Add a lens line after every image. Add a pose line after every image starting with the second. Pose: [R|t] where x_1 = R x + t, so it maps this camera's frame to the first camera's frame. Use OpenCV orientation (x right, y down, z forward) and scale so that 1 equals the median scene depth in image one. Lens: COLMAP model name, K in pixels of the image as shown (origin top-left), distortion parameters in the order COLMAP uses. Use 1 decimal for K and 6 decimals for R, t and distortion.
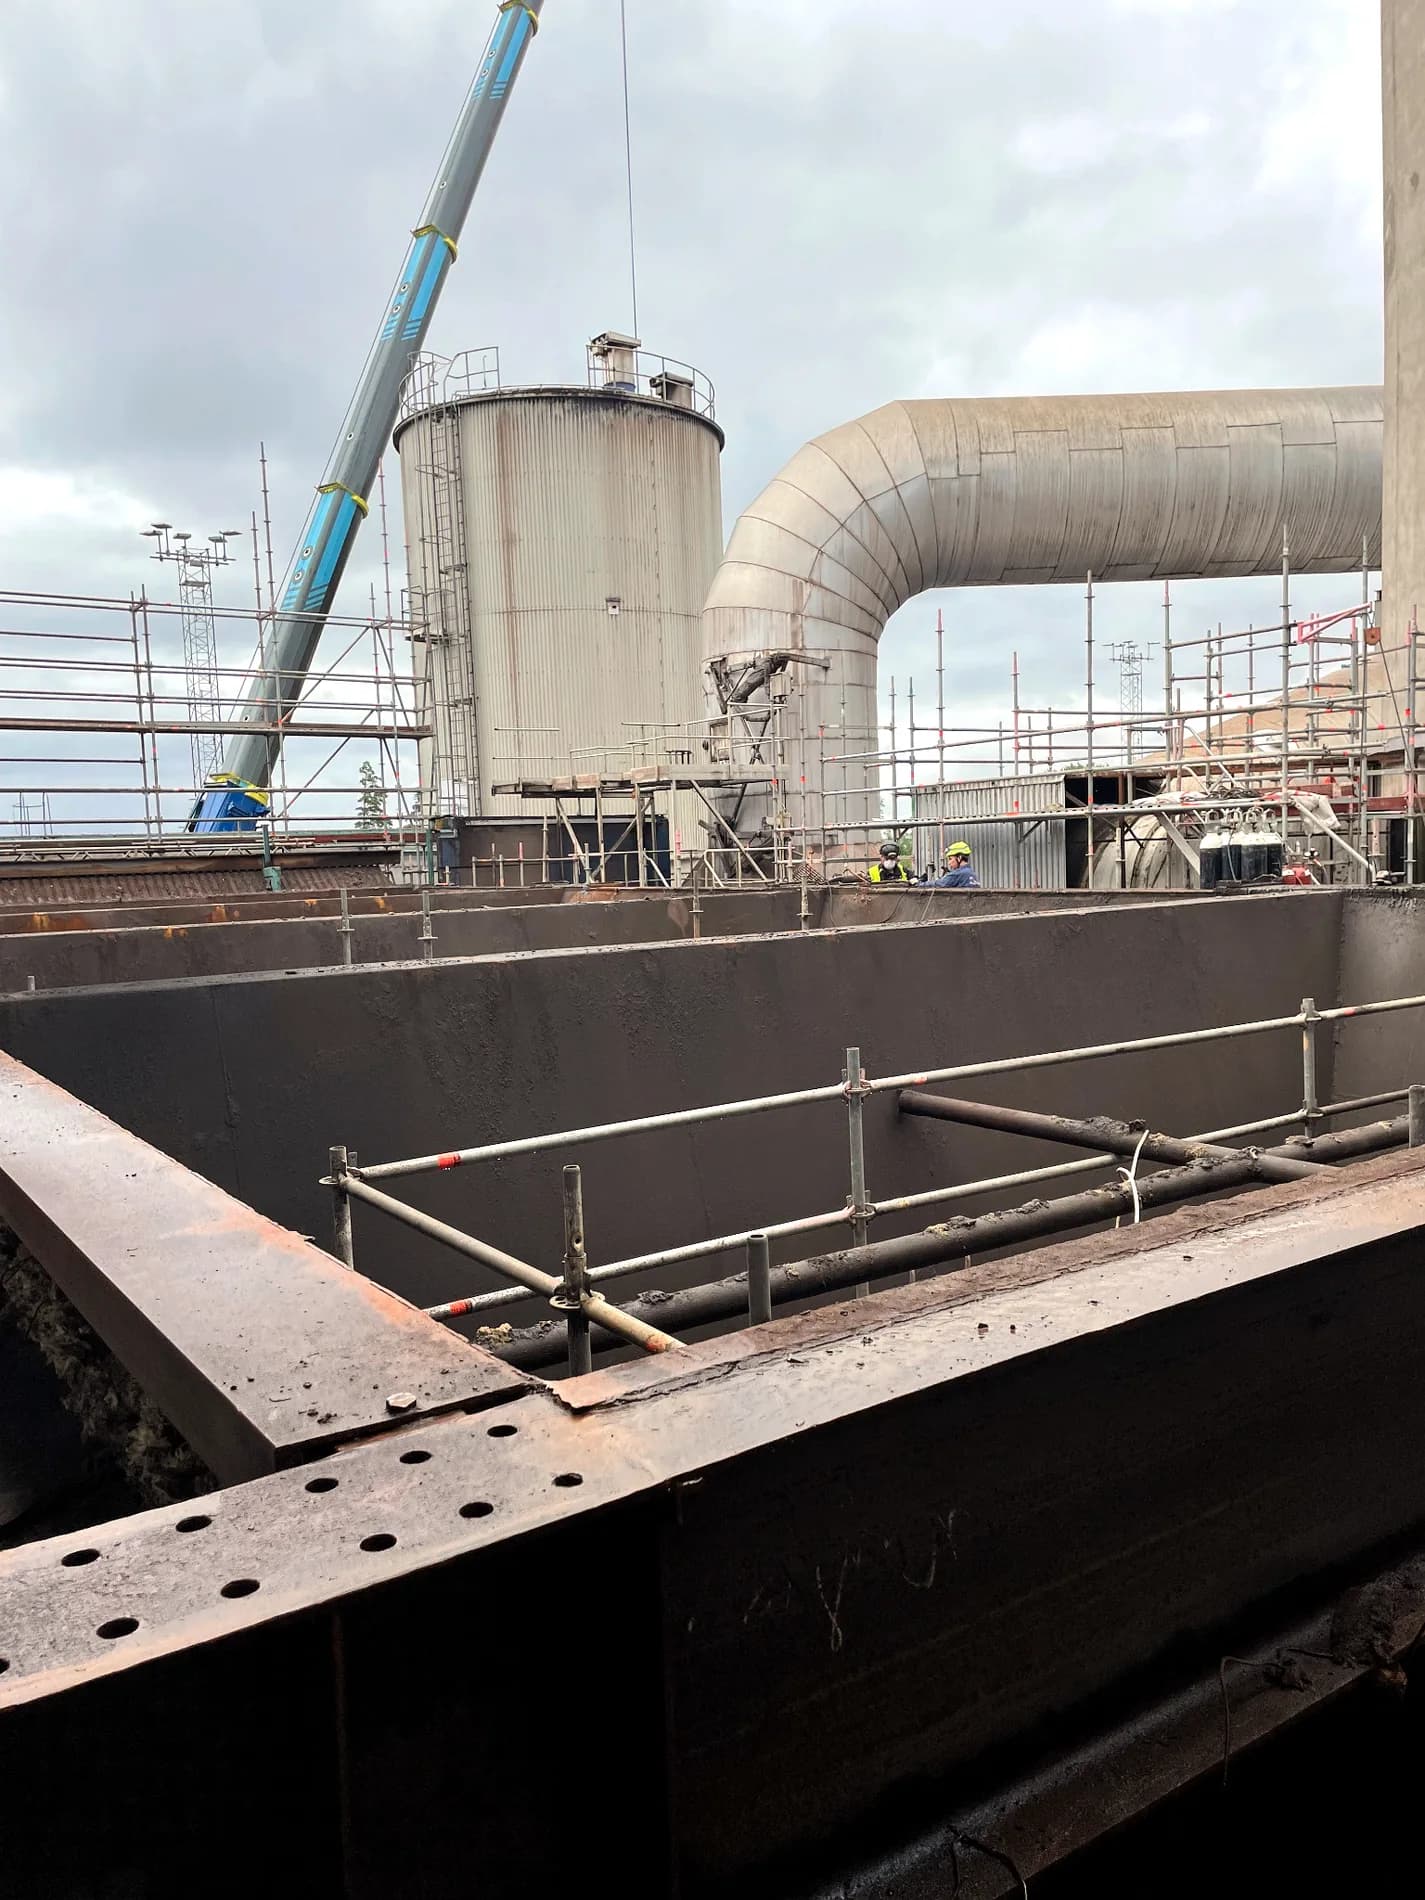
lens RADIAL K [[1411.1, 0, 712.5], [0, 1411.1, 950.0], [0, 0, 1]] dist [0.107036, -0.137770]
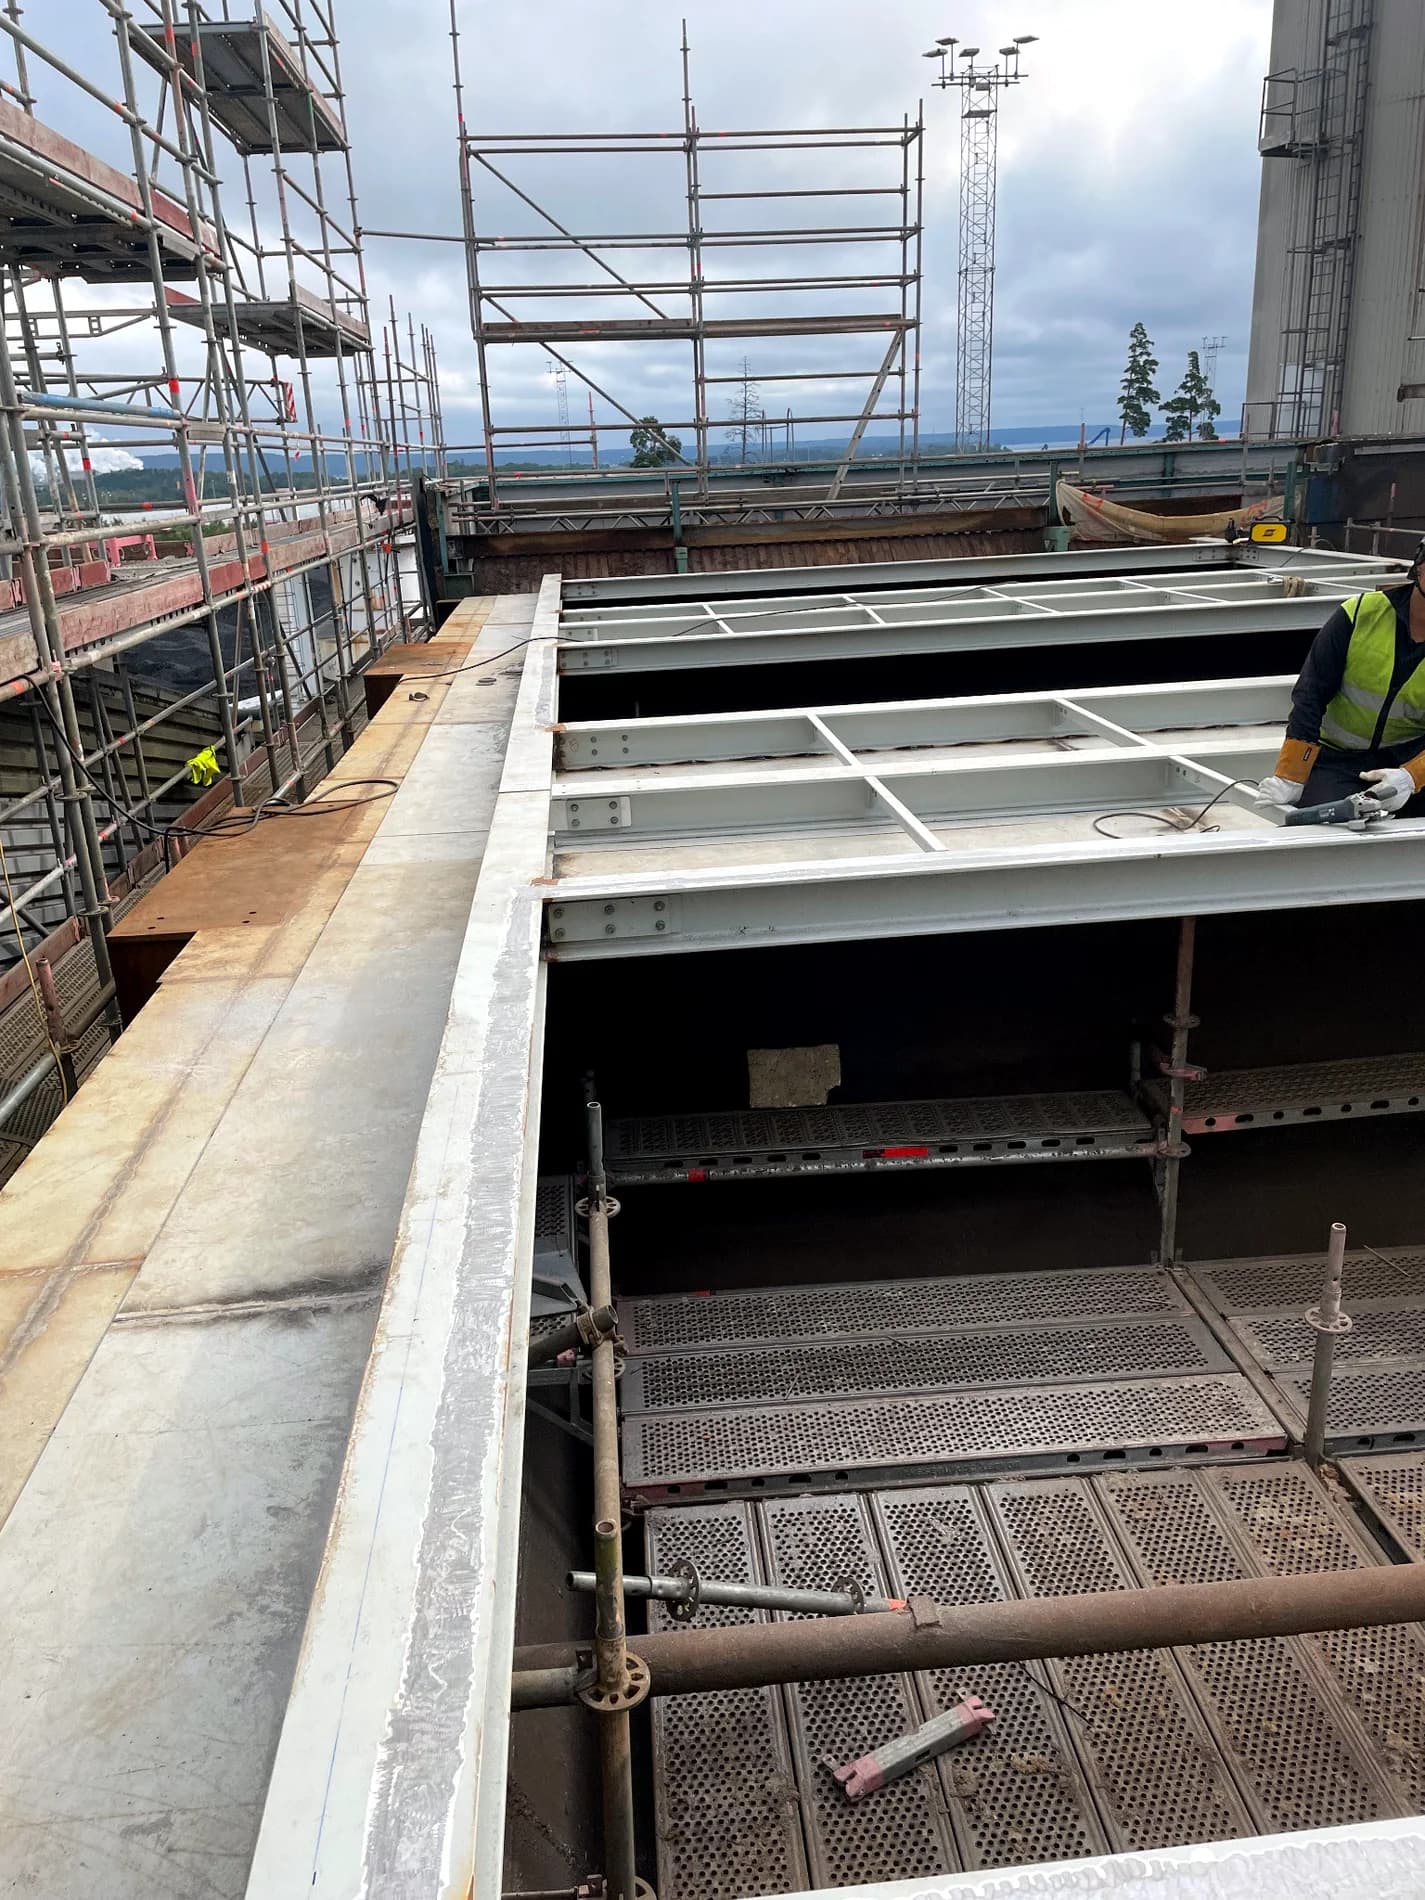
lens RADIAL K [[1411.1, 0, 712.5], [0, 1411.1, 950.0], [0, 0, 1]] dist [0.107036, -0.137770]
pose [[0.876436, 0.153669, -0.456340, -0.067950], [-0.021921, 0.959460, 0.280992, -0.034625], [0.481019, -0.236268, 0.844274, 0.174565]]
